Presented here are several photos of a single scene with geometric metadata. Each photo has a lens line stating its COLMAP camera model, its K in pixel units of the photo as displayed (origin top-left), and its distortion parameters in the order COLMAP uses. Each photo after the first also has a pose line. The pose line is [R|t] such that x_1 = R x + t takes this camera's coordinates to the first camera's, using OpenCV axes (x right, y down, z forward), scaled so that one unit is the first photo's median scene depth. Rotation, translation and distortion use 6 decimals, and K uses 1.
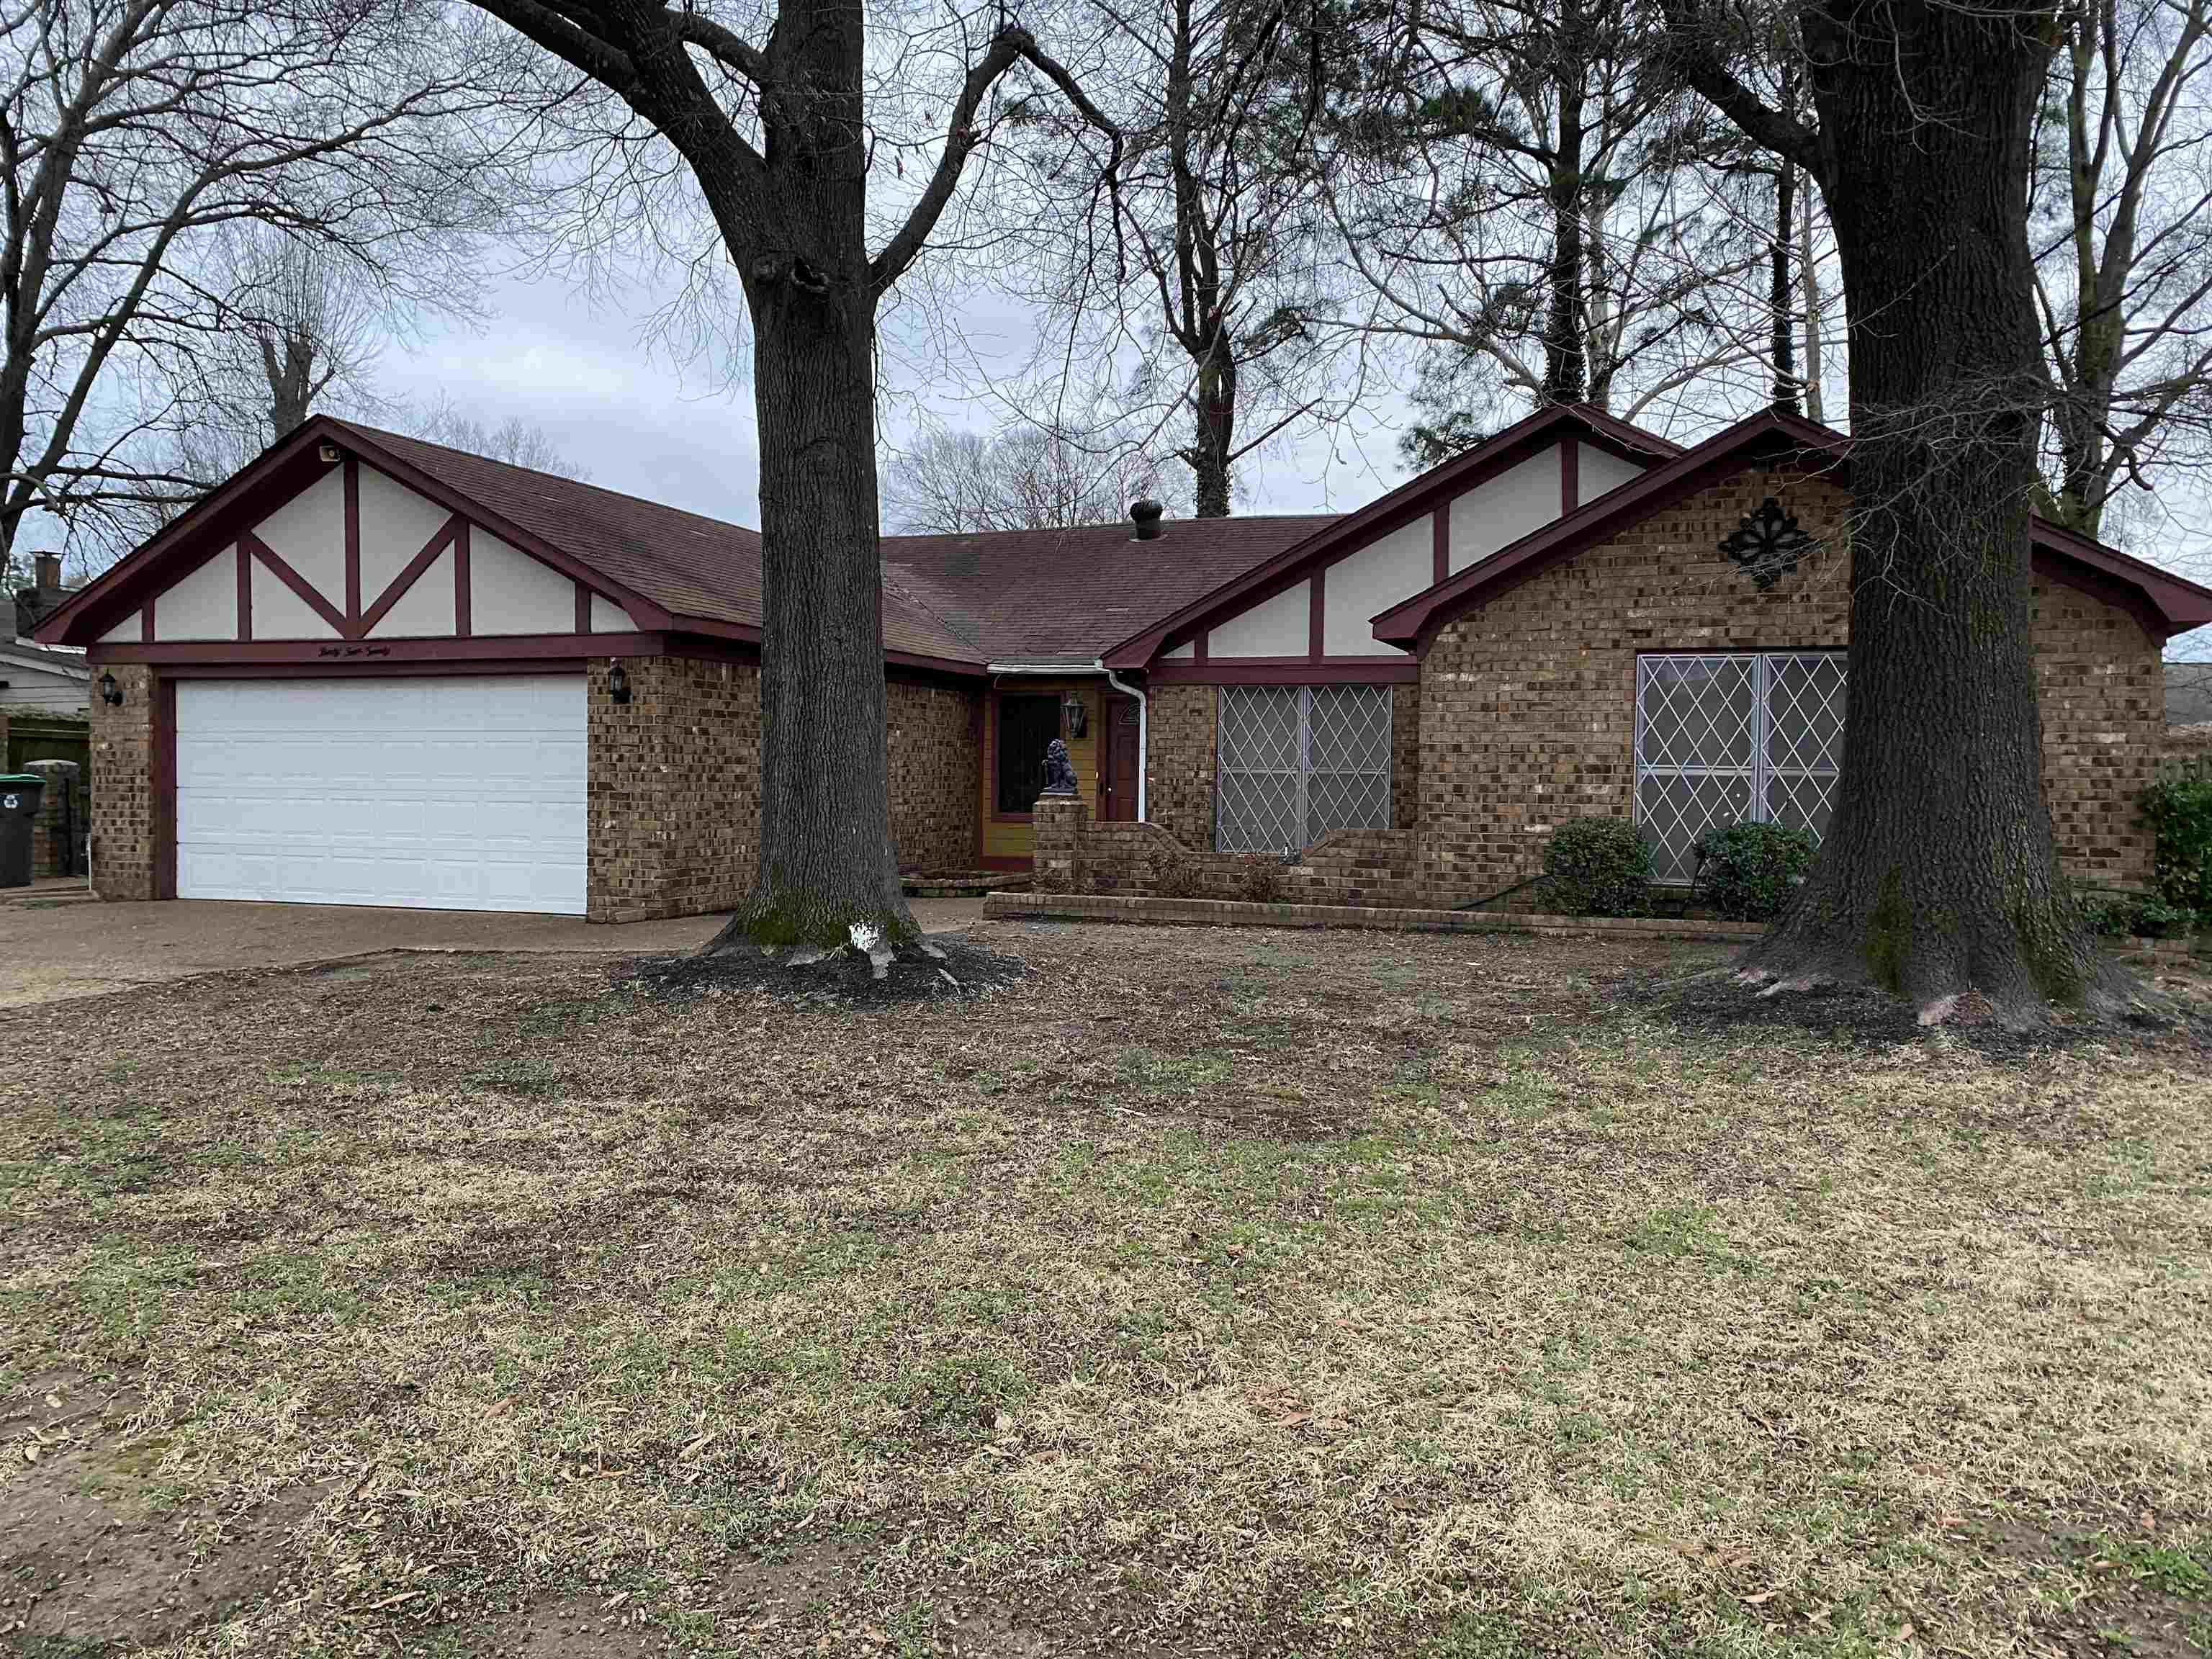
lens RADIAL K [[1702.8, 0, 1106.0], [0, 1702.8, 829.5], [0, 0, 1]] dist [0.009031, 0.013068]
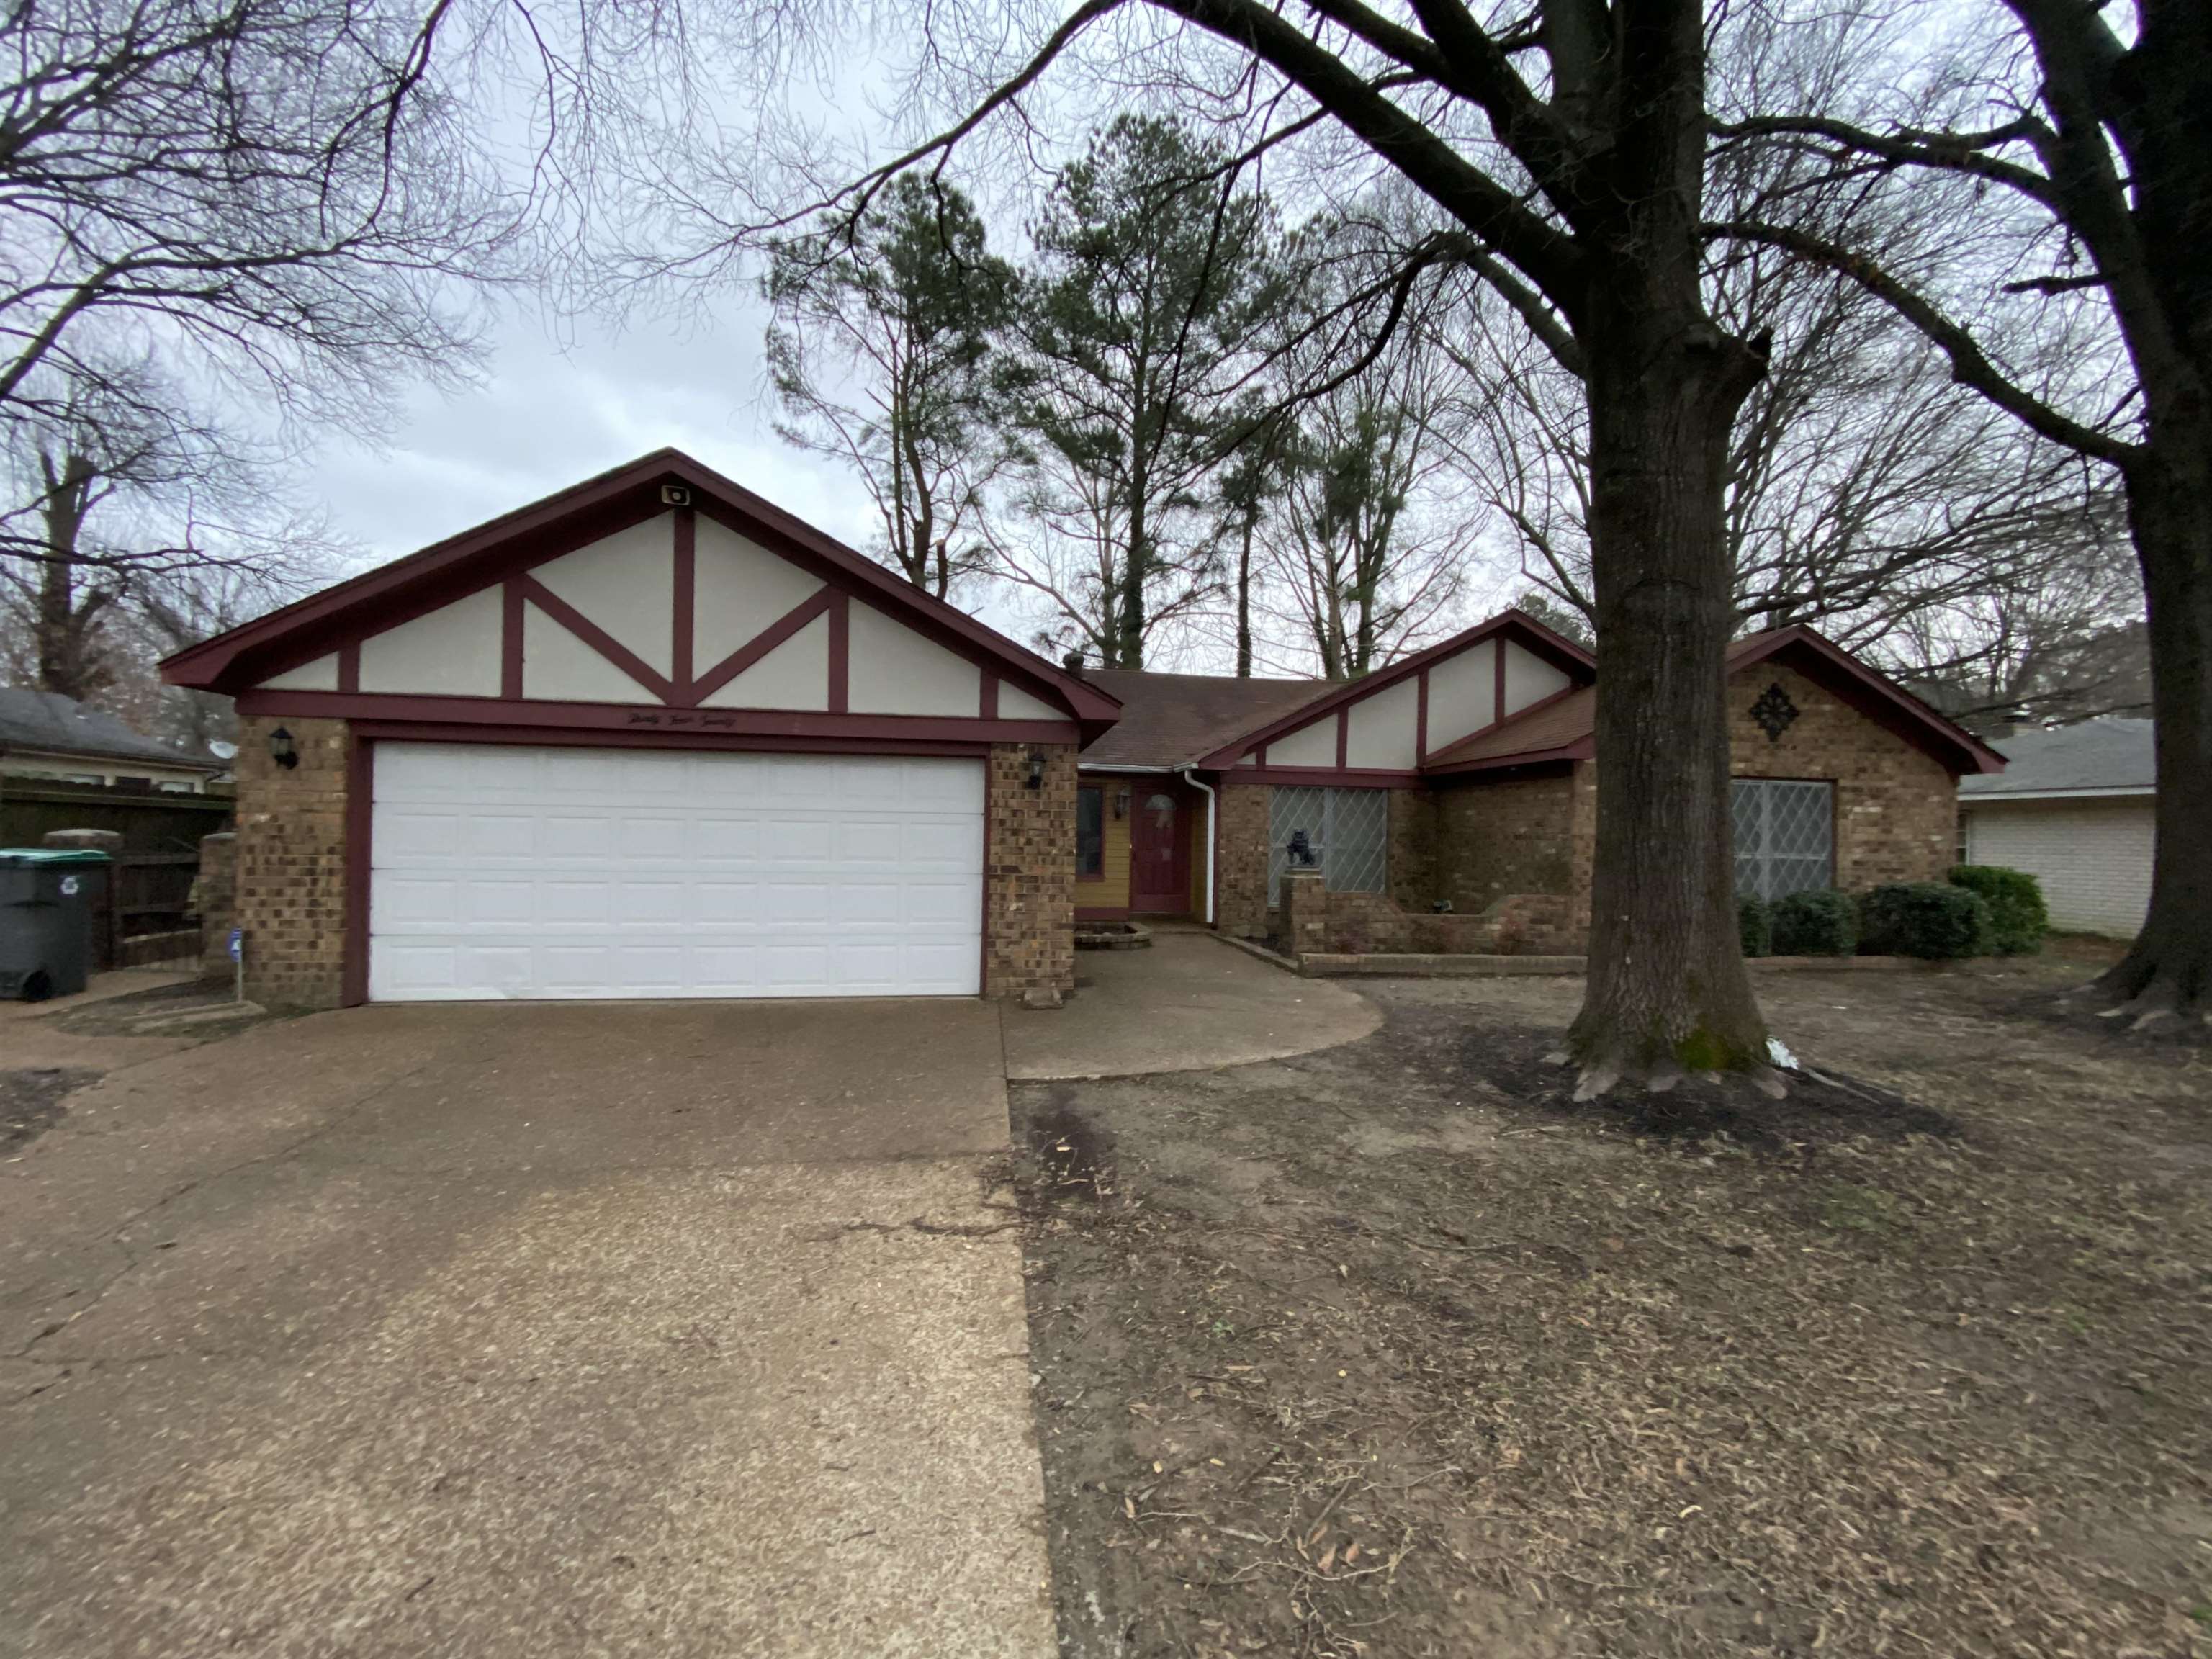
lens RADIAL K [[938.2, 0, 1106.0], [0, 938.2, 829.5], [0, 0, 1]] dist [0.030590, -0.036539]
pose [[0.875573, 0.010216, 0.482978, -0.476478], [0.004842, 0.999541, -0.029920, -0.029690], [-0.483062, 0.028536, 0.875121, 0.447689]]
